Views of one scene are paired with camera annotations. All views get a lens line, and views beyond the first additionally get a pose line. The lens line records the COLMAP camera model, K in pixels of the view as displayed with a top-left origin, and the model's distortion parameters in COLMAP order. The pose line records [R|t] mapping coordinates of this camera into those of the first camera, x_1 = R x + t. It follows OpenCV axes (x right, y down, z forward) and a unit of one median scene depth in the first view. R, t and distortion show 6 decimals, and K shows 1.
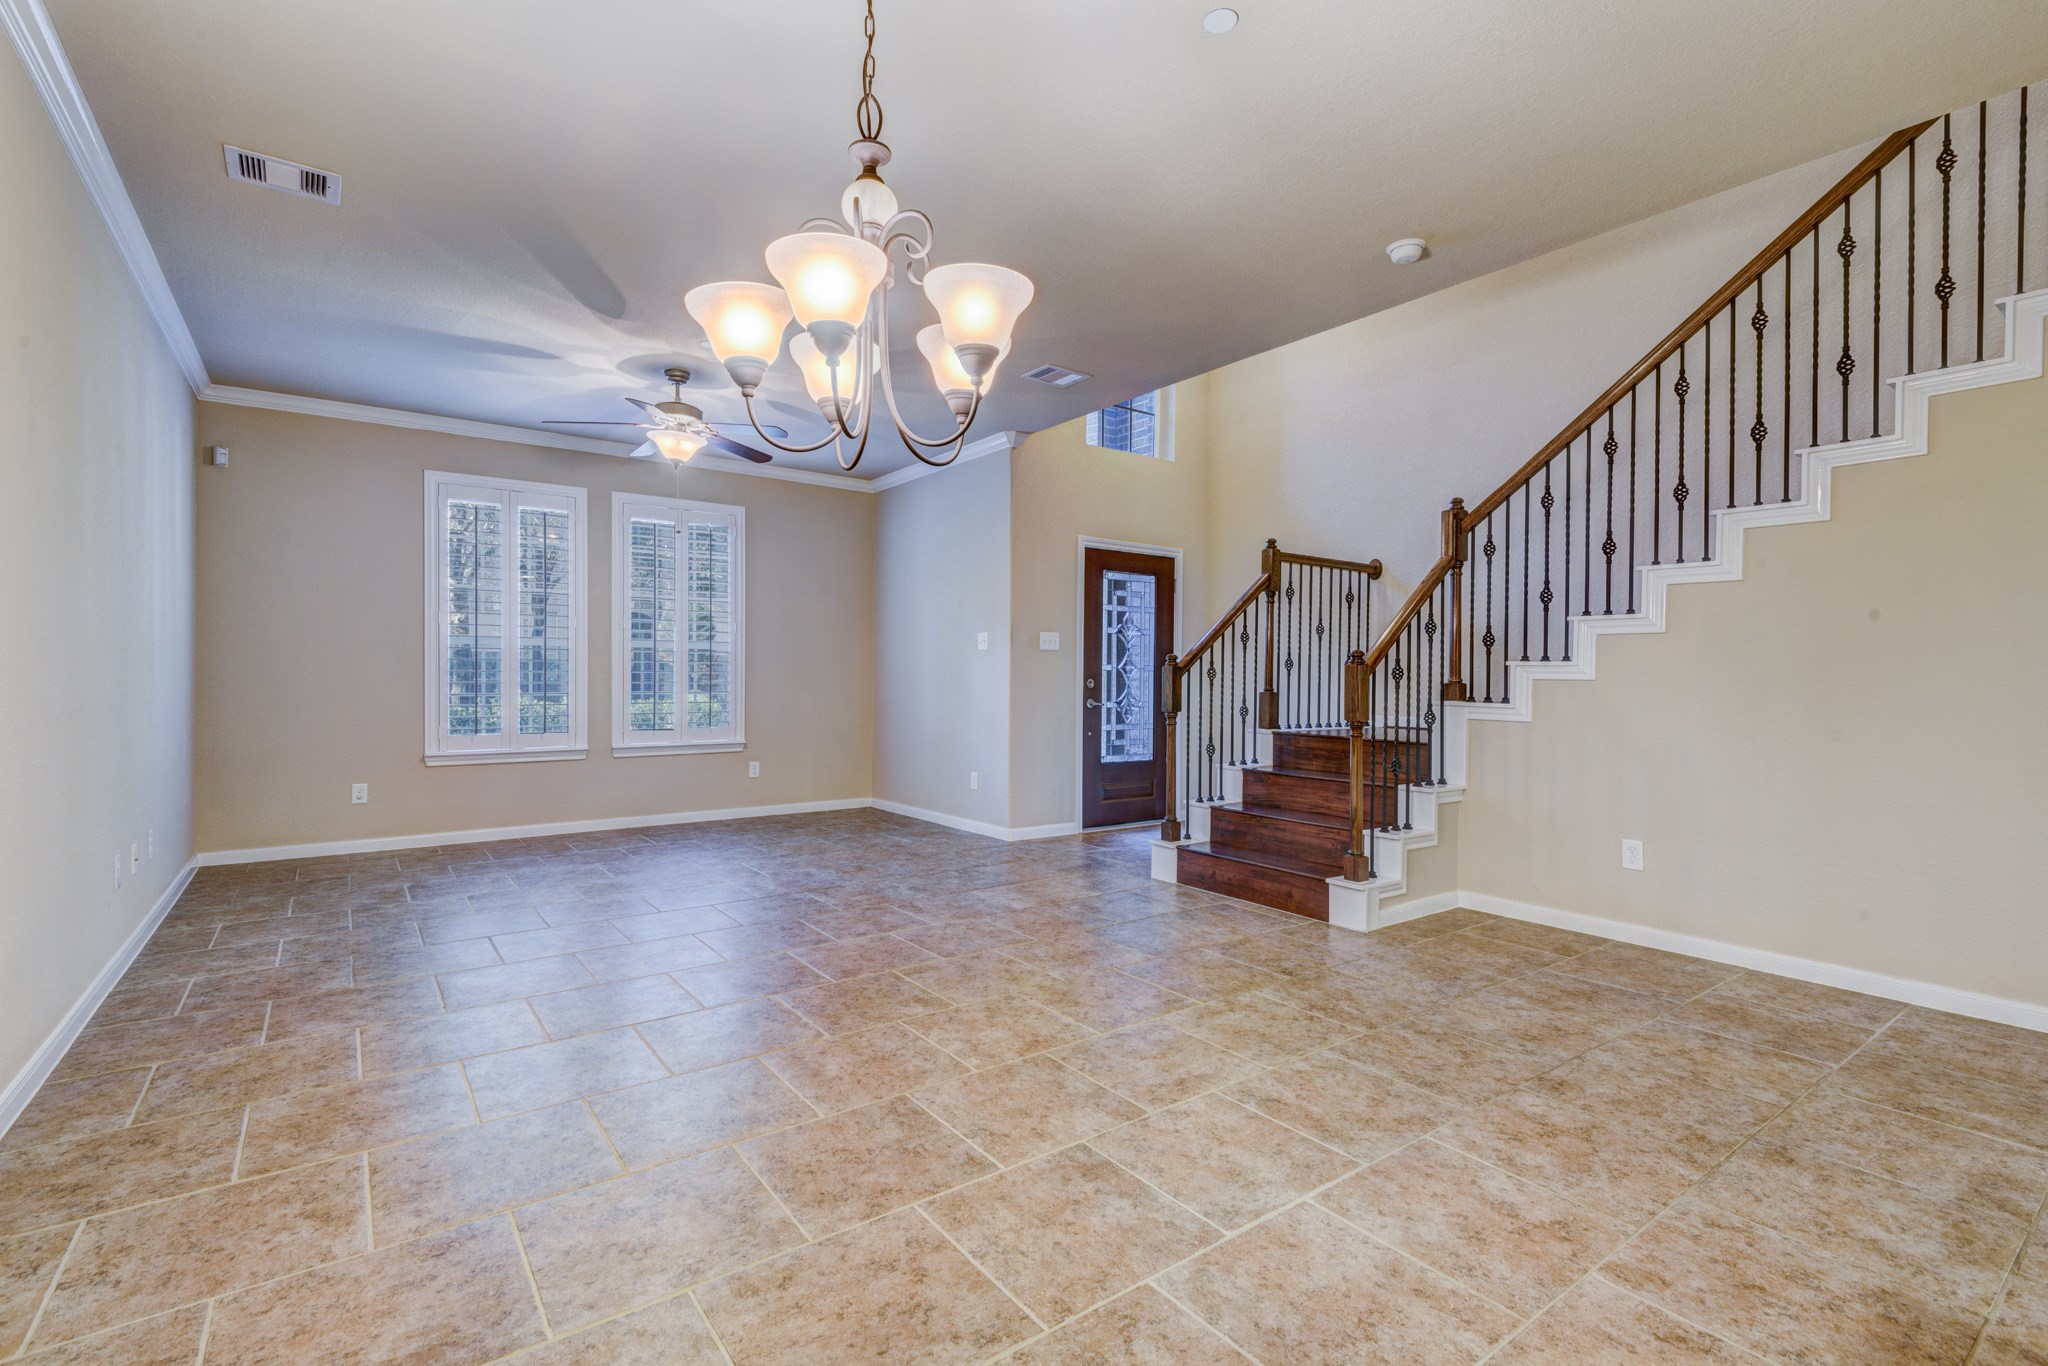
lens RADIAL K [[935.3, 0, 1019.1], [0, 935.3, 683.2], [0, 0, 1]] dist [0.025418, -0.007005]
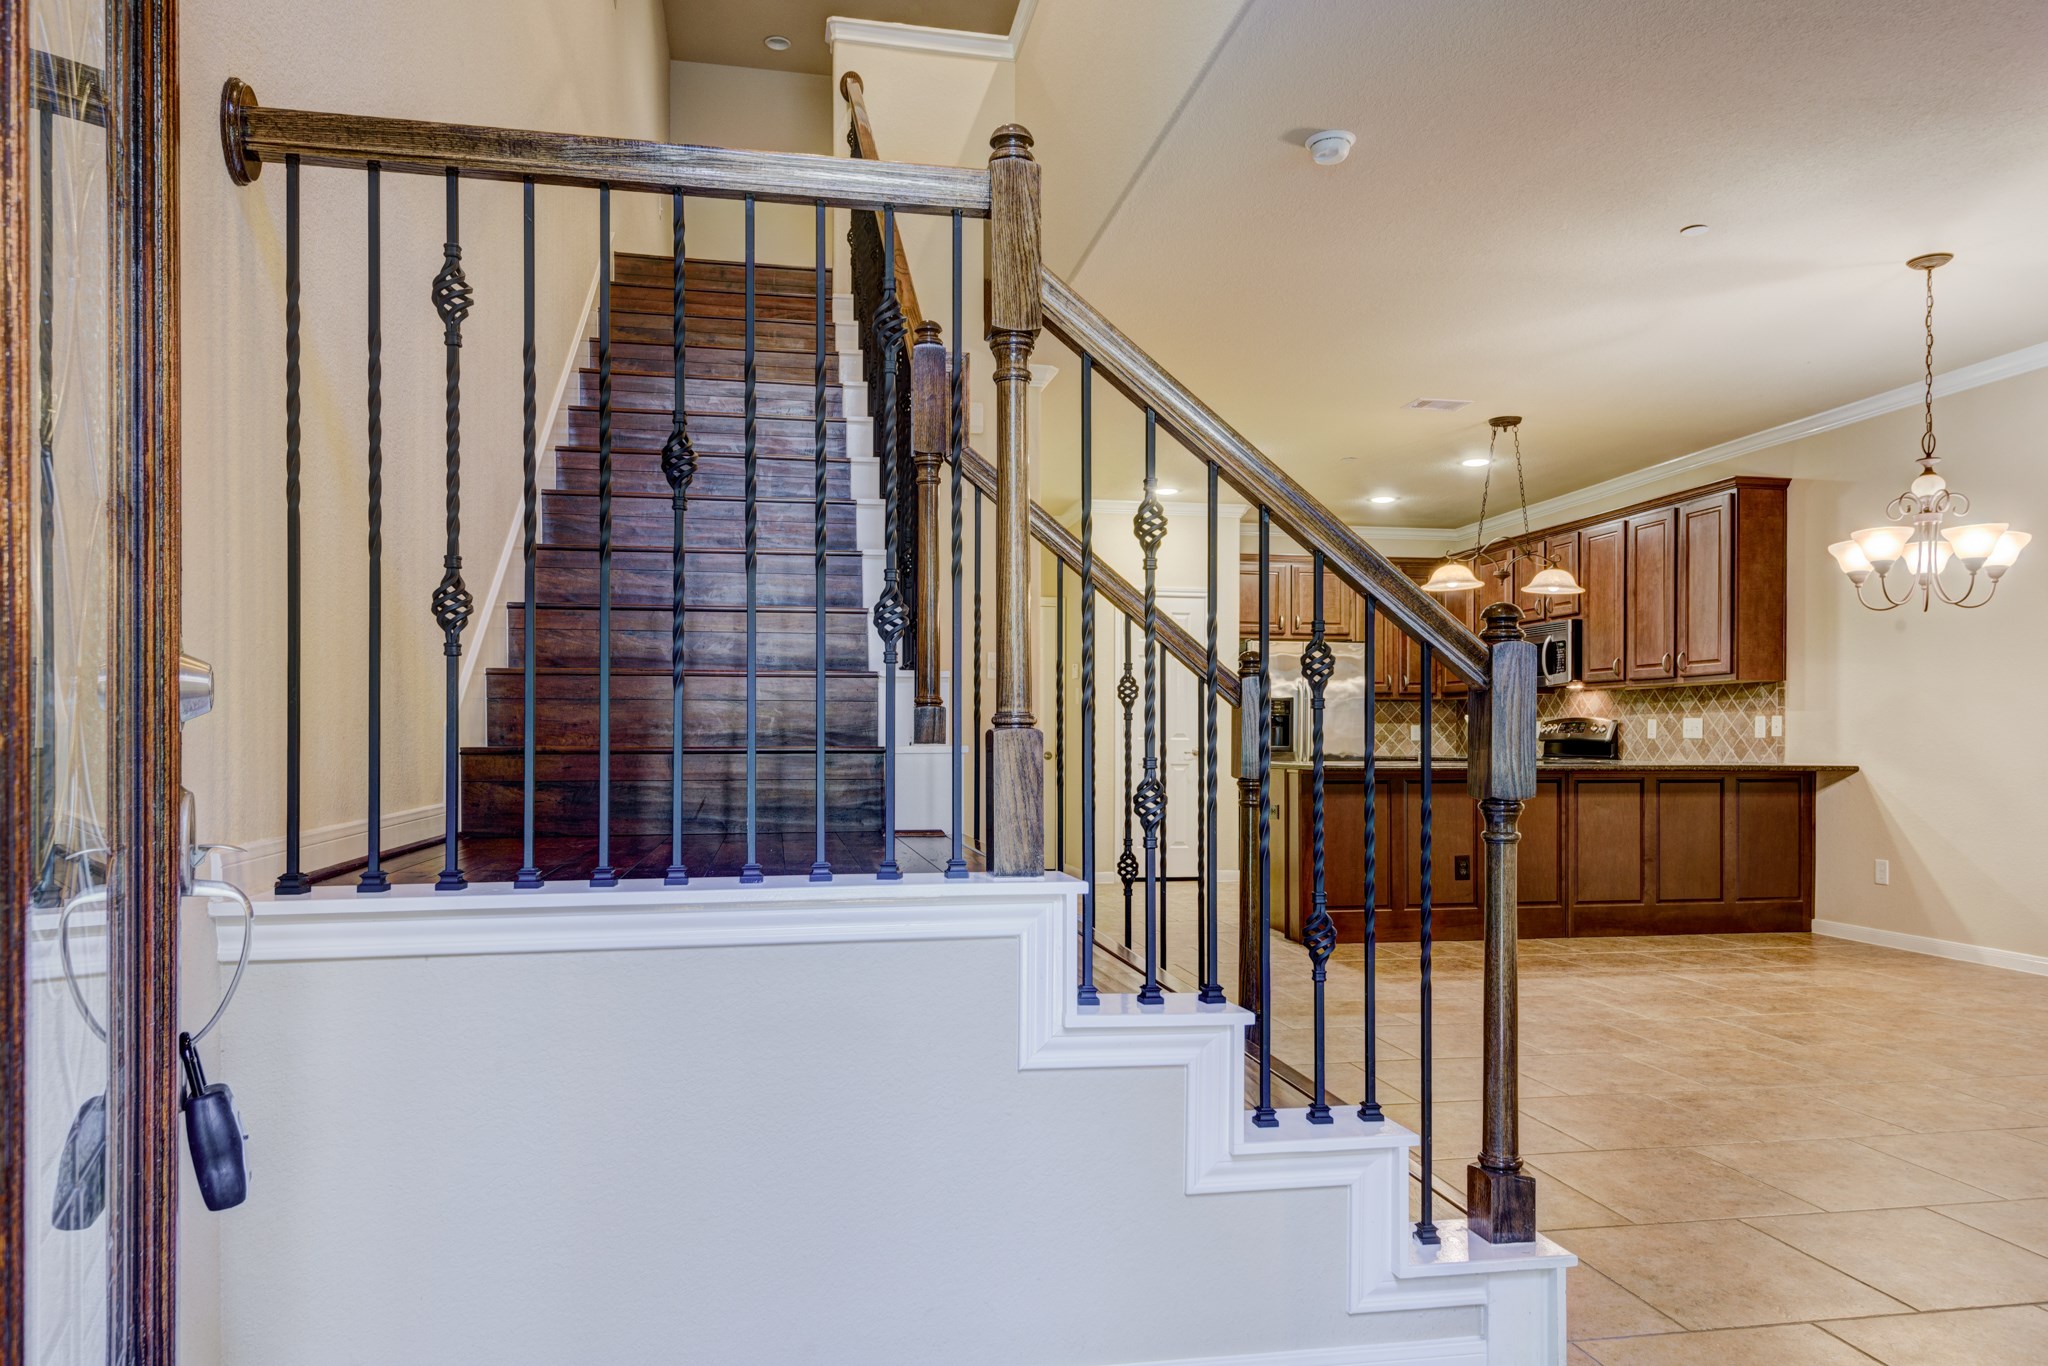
lens RADIAL K [[1309.4, 0, 1066.1], [0, 1309.4, 721.6], [0, 0, 1]] dist [0.043255, 0.000047]
pose [[-0.913755, -0.002774, 0.406257, 0.154511], [-0.005299, 0.999973, -0.005092, 0.011272], [-0.406232, -0.006806, -0.913745, 1.895165]]
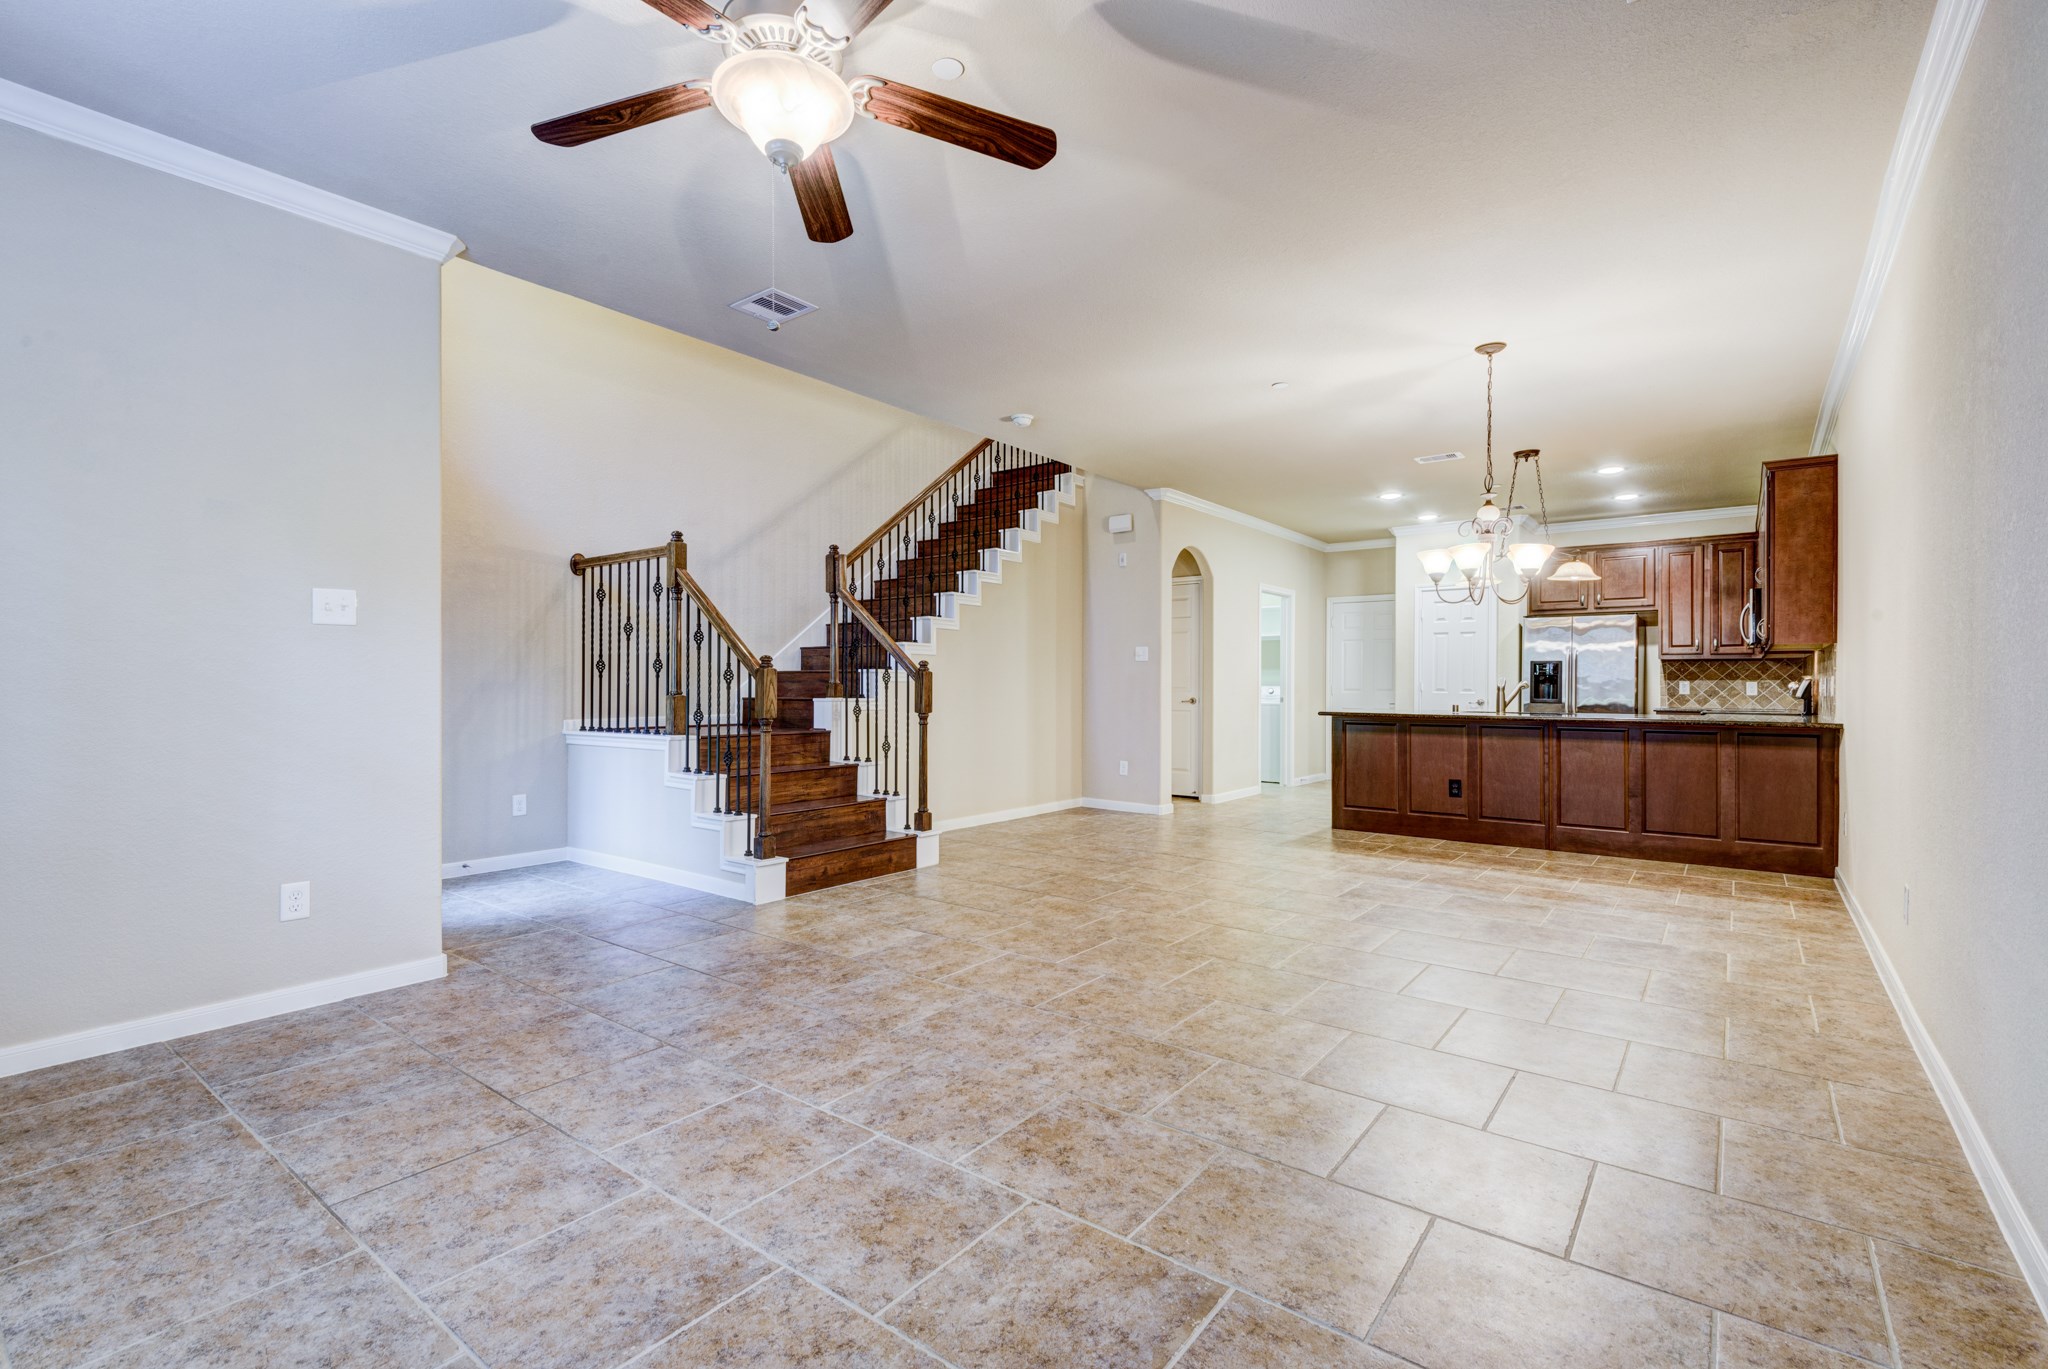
lens RADIAL K [[935.3, 0, 1019.1], [0, 935.3, 684.7], [0, 0, 1]] dist [0.025418, -0.007005]
pose [[-0.289794, -0.008587, 0.957050, -1.042453], [0.001072, 0.999956, 0.009297, -0.013967], [-0.957088, 0.003720, -0.289772, 1.351764]]
